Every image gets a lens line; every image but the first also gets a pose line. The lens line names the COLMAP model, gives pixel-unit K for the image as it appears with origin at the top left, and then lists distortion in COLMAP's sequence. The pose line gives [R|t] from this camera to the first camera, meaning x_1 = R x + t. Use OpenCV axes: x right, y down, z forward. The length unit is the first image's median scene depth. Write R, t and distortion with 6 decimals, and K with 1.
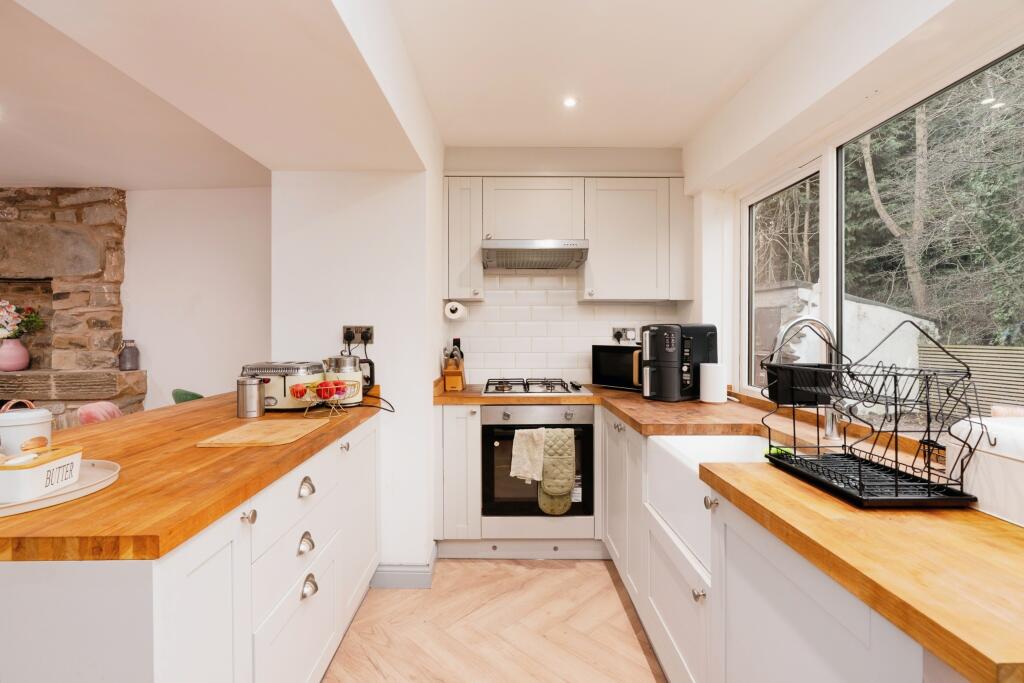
lens RADIAL K [[481.4, 0, 511.6], [0, 481.4, 334.2], [0, 0, 1]] dist [-0.008104, 0.000077]
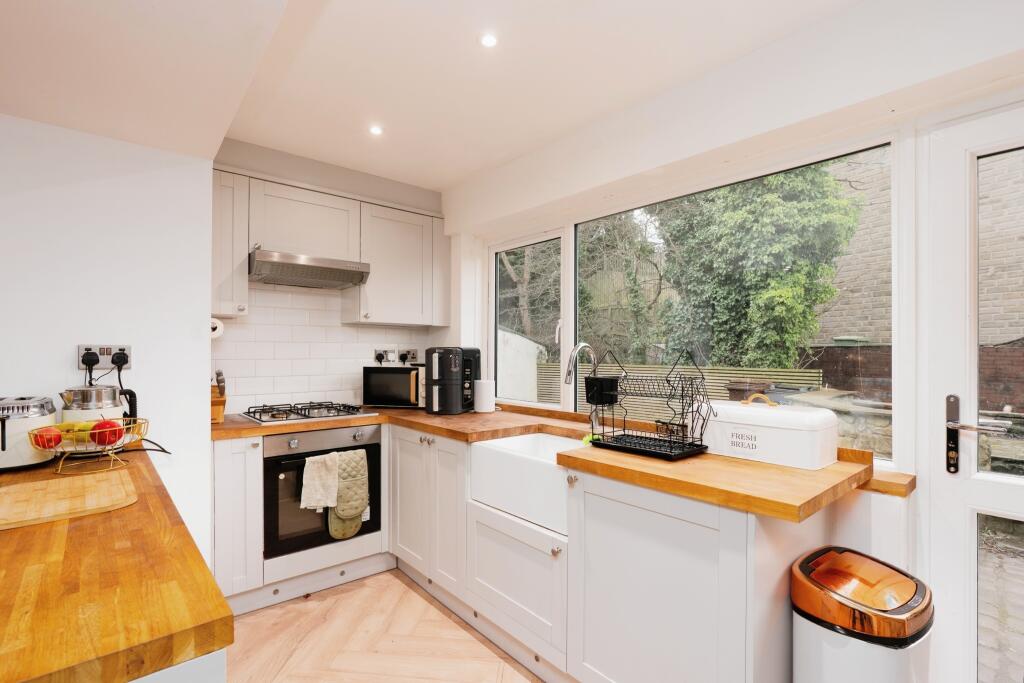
lens RADIAL K [[473.8, 0, 511.7], [0, 473.8, 357.5], [0, 0, 1]] dist [-0.002485, 0.000541]
pose [[0.766132, -0.002190, 0.642680, -0.272885], [-0.000807, 0.999990, 0.004371, -0.001914], [-0.642683, -0.003867, 0.766122, 0.033097]]
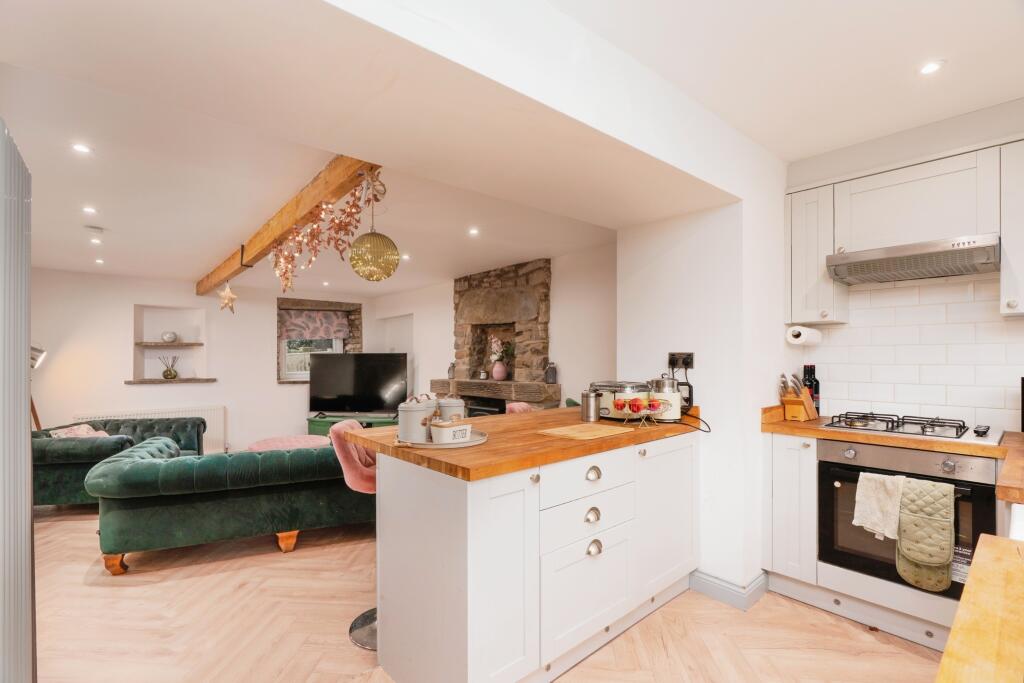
lens RADIAL K [[473.8, 0, 511.7], [0, 473.8, 357.5], [0, 0, 1]] dist [-0.002485, 0.000541]
pose [[0.654206, 0.003333, -0.756309, 0.233973], [-0.004471, 0.999990, 0.000539, -0.003812], [0.756303, 0.003029, 0.654215, -0.024934]]
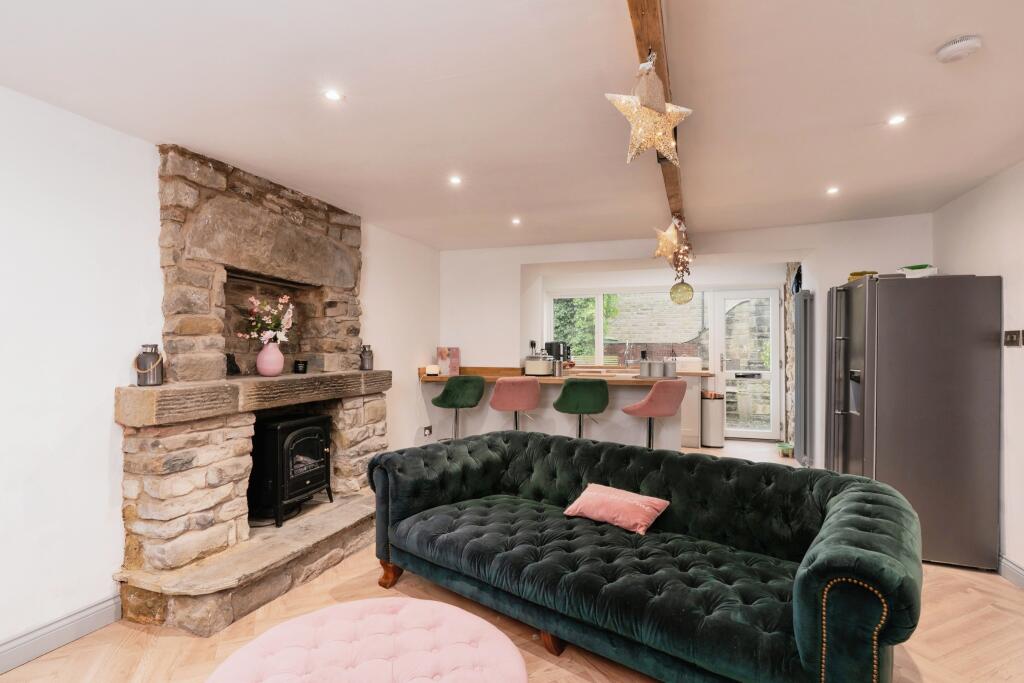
lens RADIAL K [[491.2, 0, 517.3], [0, 491.2, 350.6], [0, 0, 1]] dist [-0.001751, 0.000090]
pose [[0.337305, 0.003074, 0.941390, -2.148723], [0.000692, 0.999994, -0.003513, 0.035411], [-0.941395, 0.001837, 0.337301, 0.252193]]
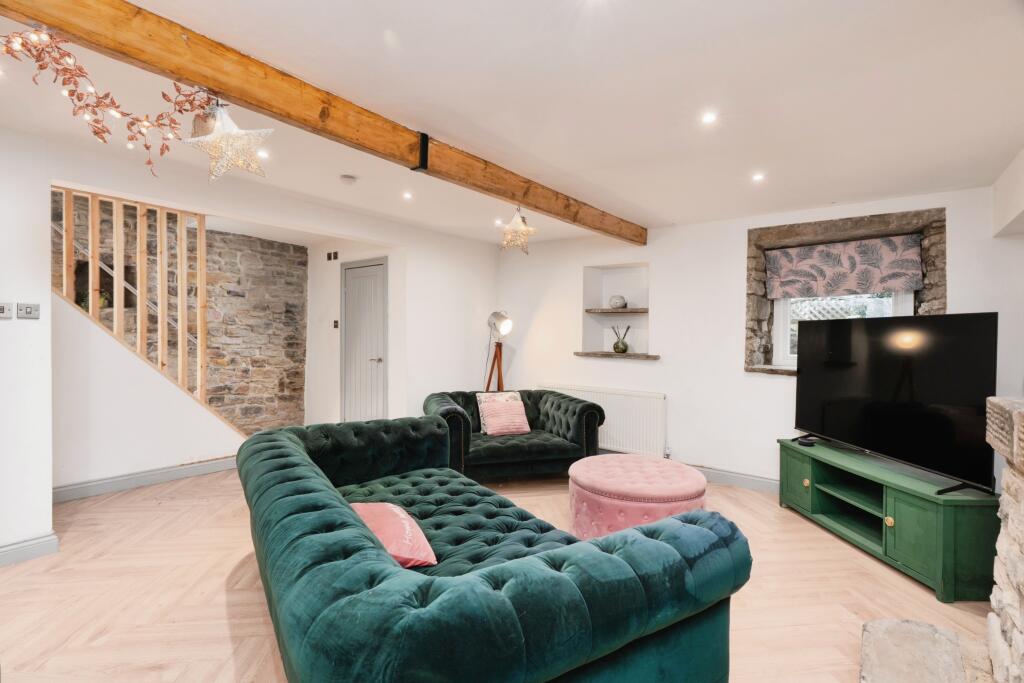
lens RADIAL K [[475.4, 0, 507.7], [0, 475.4, 345.5], [0, 0, 1]] dist [0.000656, 0.000155]
pose [[-0.617825, 0.003718, -0.786307, -0.744254], [-0.027317, 0.999284, 0.026188, 0.038059], [0.785841, 0.037659, -0.617281, 0.971363]]
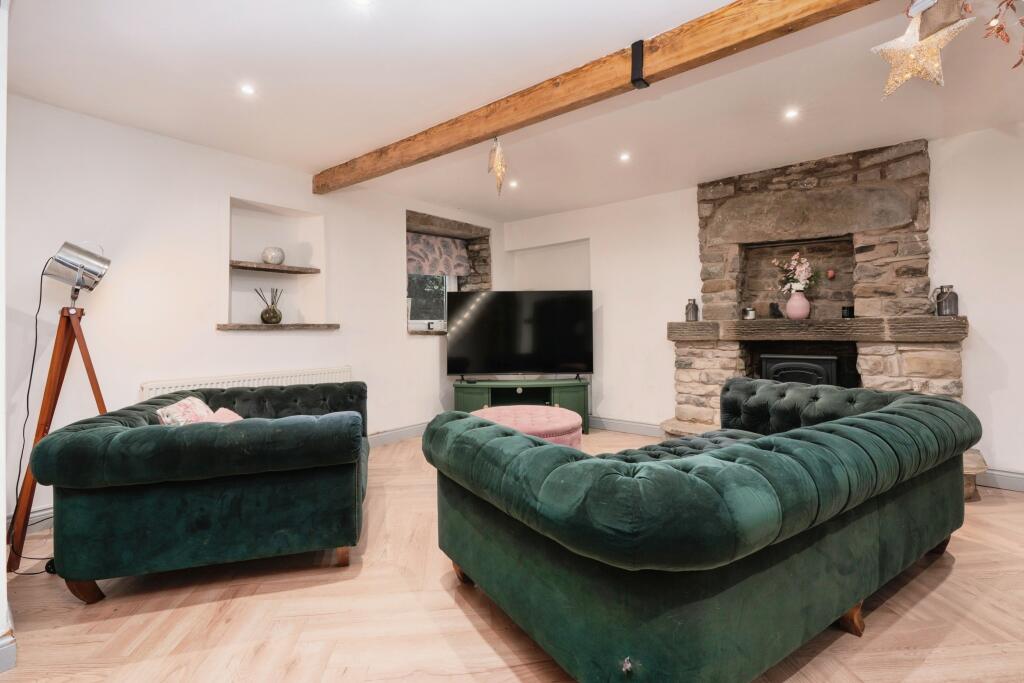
lens RADIAL K [[478.9, 0, 510.5], [0, 478.9, 318.6], [0, 0, 1]] dist [0.000671, 0.000464]
pose [[0.776064, -0.015467, -0.630464, -1.019841], [0.002918, 0.999777, -0.020935, 0.115673], [0.630647, 0.014407, 0.775936, -0.417896]]
